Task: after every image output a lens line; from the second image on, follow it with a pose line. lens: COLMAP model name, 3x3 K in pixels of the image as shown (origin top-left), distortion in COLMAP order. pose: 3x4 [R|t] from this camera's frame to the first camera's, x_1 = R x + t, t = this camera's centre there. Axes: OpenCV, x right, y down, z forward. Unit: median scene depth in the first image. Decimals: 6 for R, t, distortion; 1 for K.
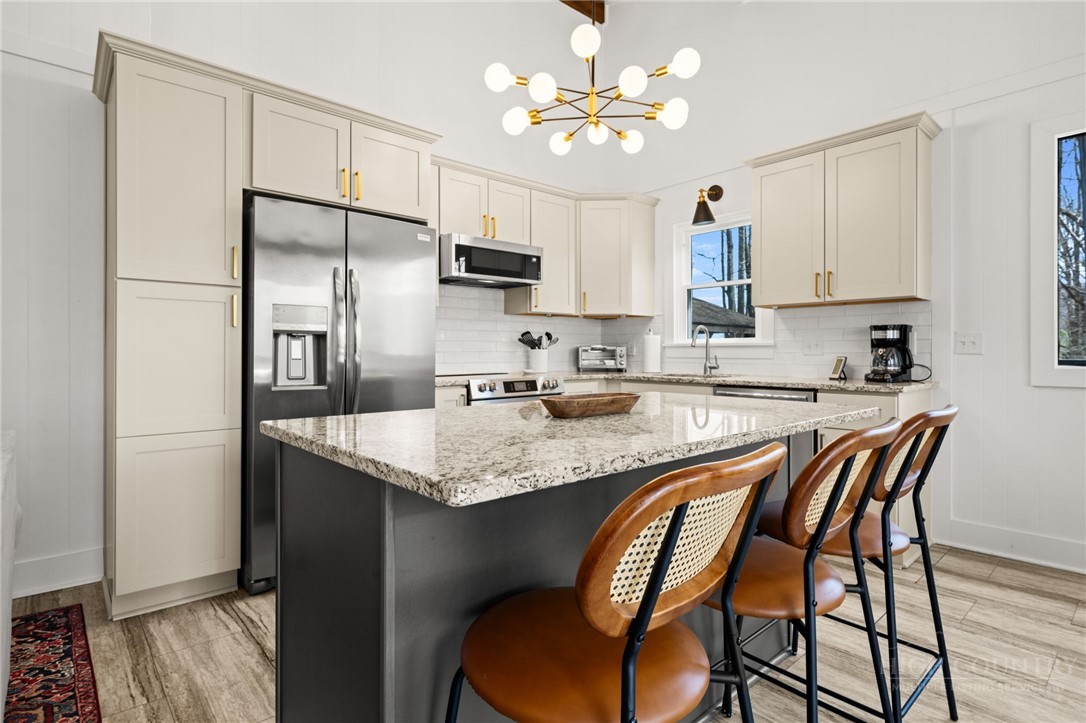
lens RADIAL K [[548.8, 0, 538.3], [0, 548.8, 353.3], [0, 0, 1]] dist [-0.002950, -0.001879]
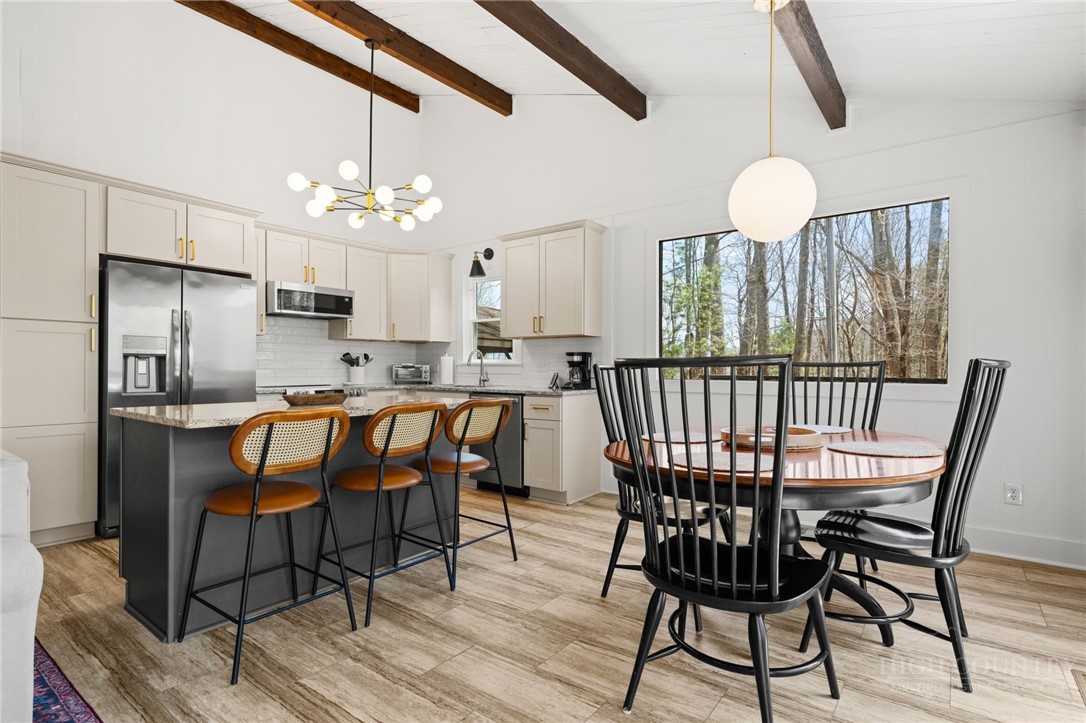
lens RADIAL K [[548.8, 0, 548.6], [0, 548.8, 370.1], [0, 0, 1]] dist [-0.002950, -0.001879]
pose [[0.981491, 0.002737, 0.191491, 0.271753], [-0.003200, 0.999993, 0.002109, -0.004603], [-0.191484, -0.002683, 0.981492, -0.502634]]
